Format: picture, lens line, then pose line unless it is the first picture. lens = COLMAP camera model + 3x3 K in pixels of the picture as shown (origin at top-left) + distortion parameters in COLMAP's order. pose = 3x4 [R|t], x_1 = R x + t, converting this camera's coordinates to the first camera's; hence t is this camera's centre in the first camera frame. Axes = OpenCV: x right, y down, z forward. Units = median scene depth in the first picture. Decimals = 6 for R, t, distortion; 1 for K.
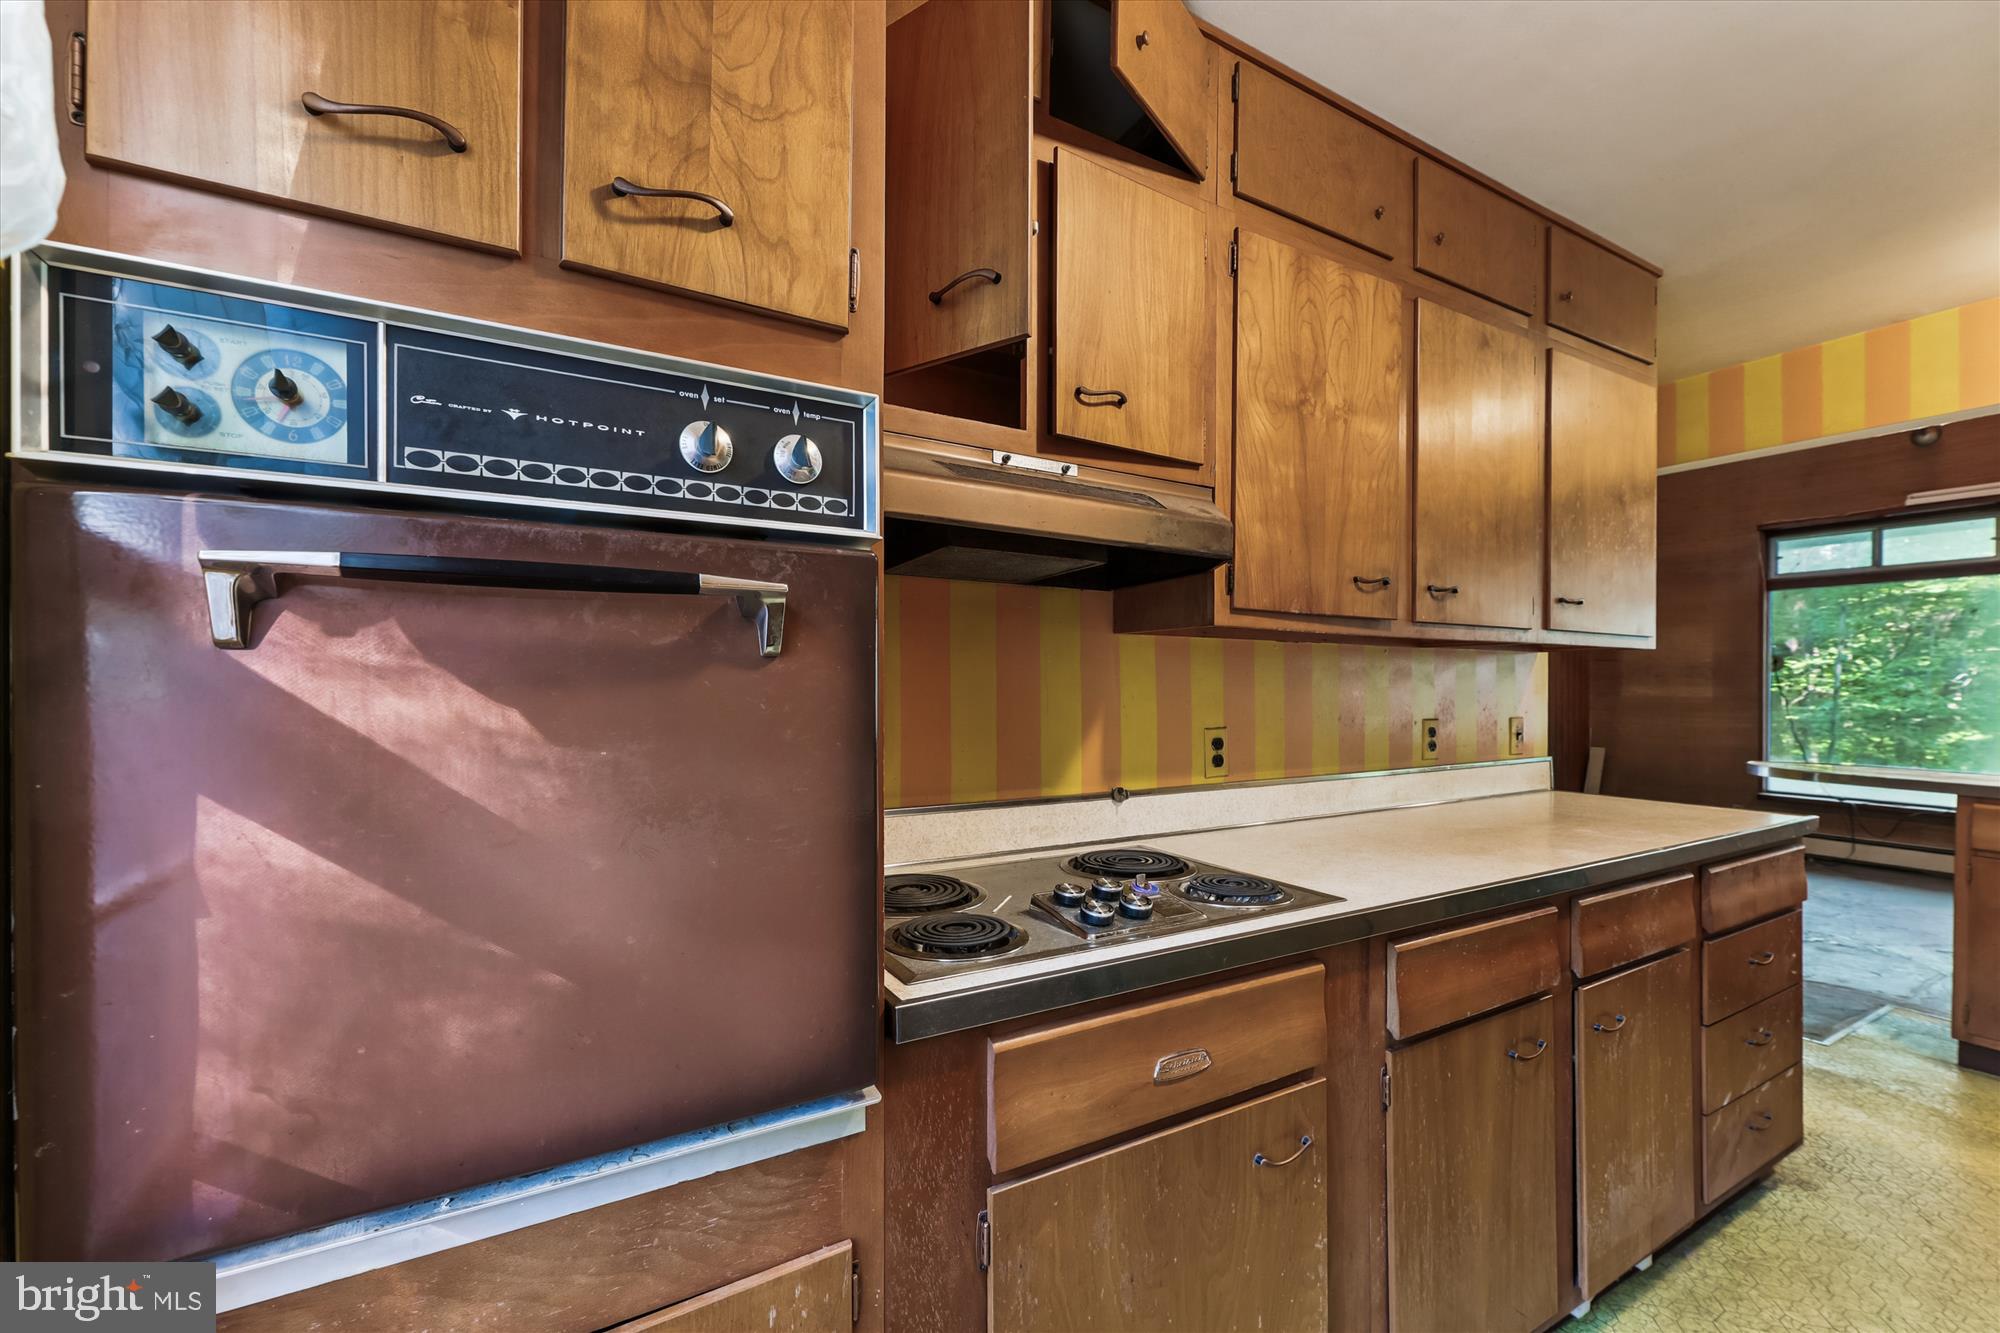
lens RADIAL K [[805.8, 0, 1000.2], [0, 805.8, 677.7], [0, 0, 1]] dist [0.002453, 0.000112]
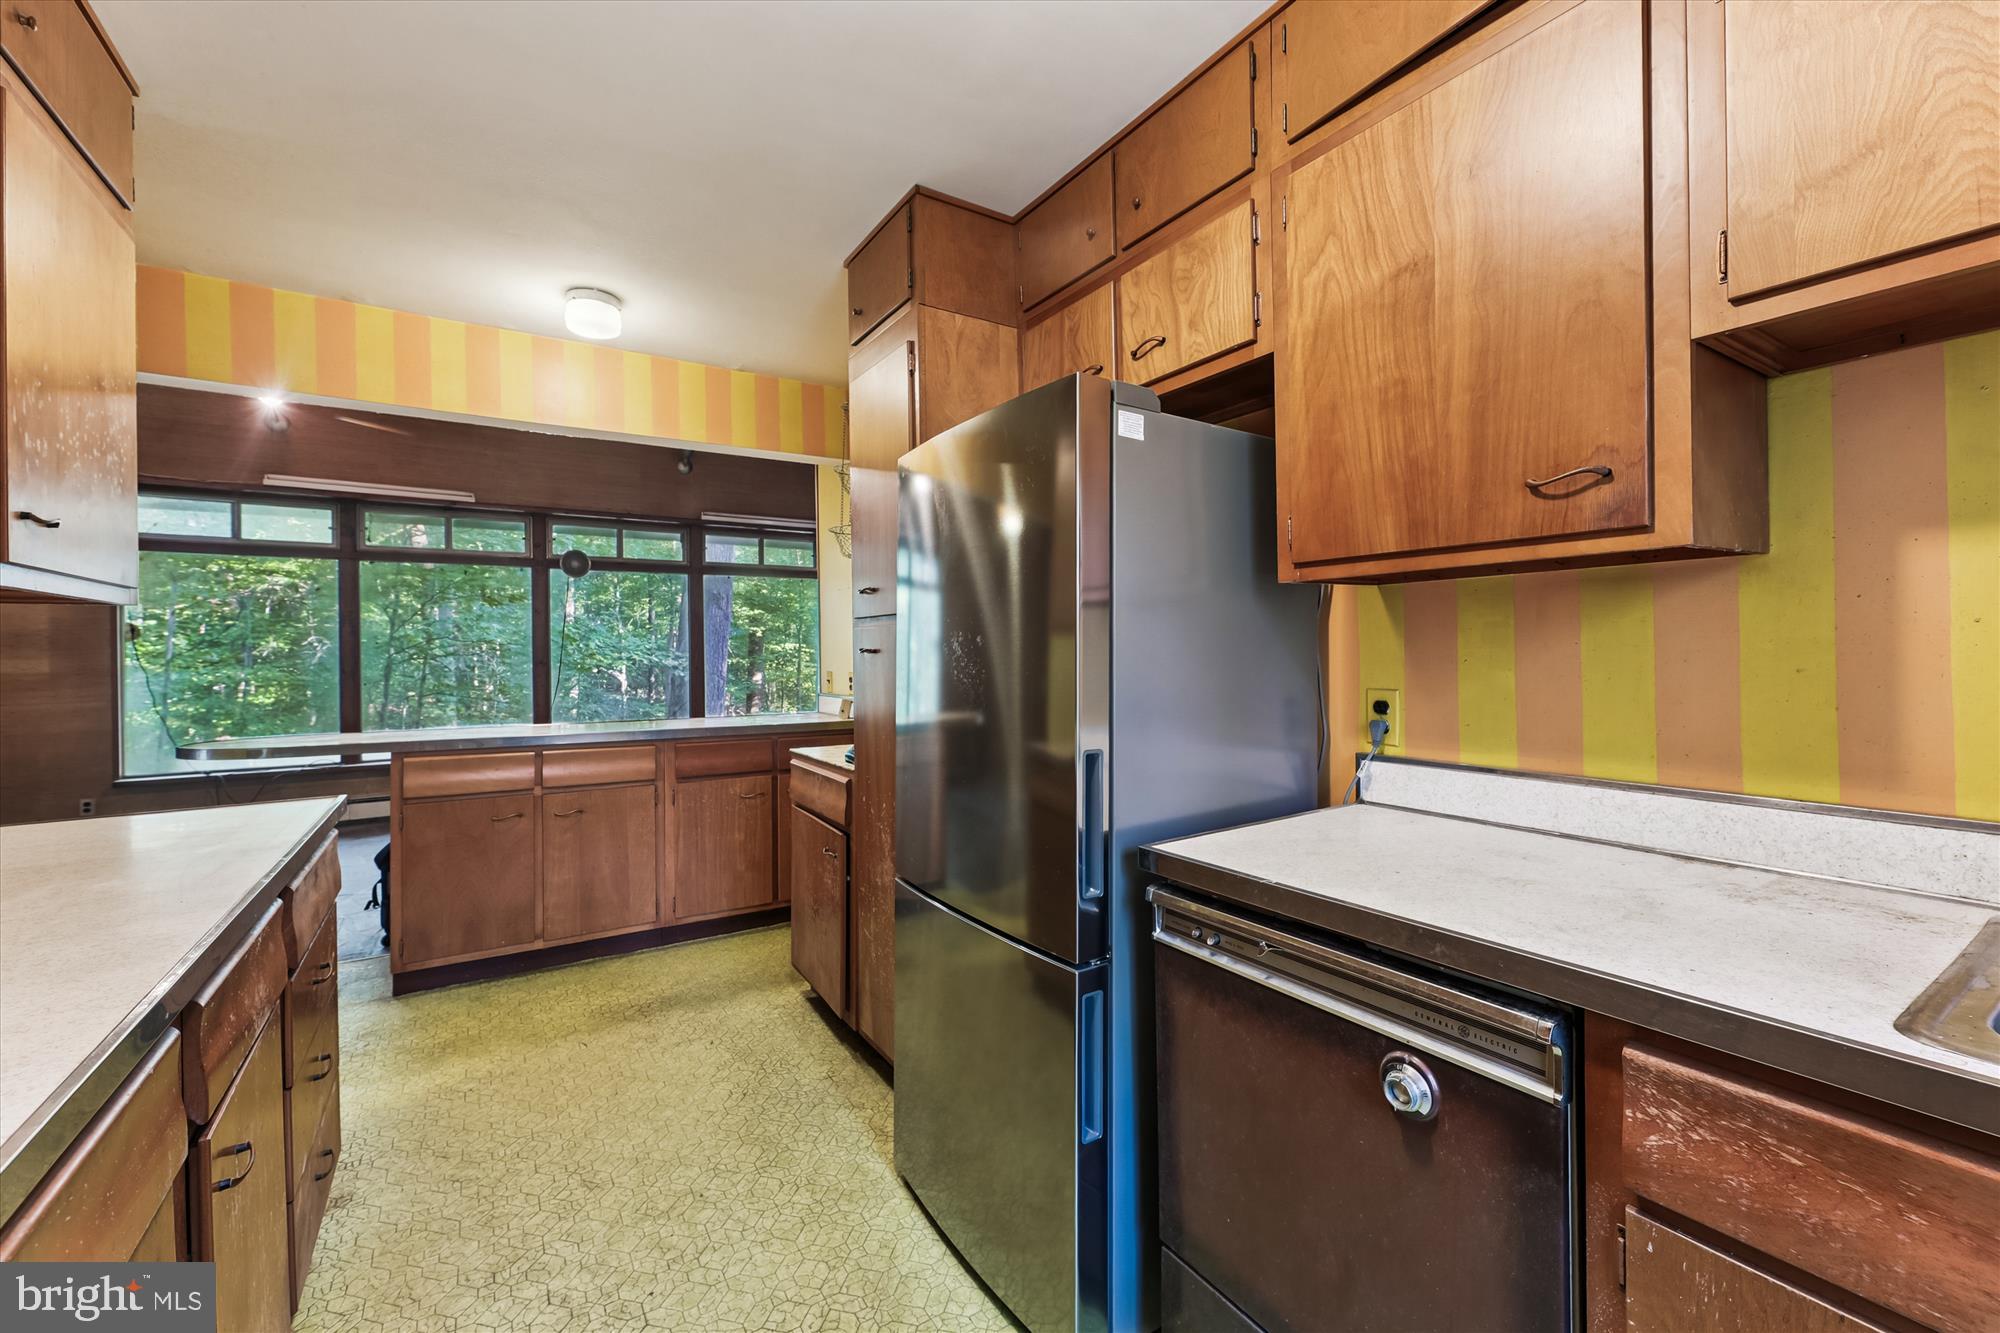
lens RADIAL K [[805.8, 0, 997.9], [0, 805.8, 651.3], [0, 0, 1]] dist [0.002453, 0.000112]
pose [[-0.054096, -0.004662, 0.998525, 0.036742], [0.002532, 0.999985, 0.004806, 0.003706], [-0.998533, 0.002788, -0.054083, 0.231206]]
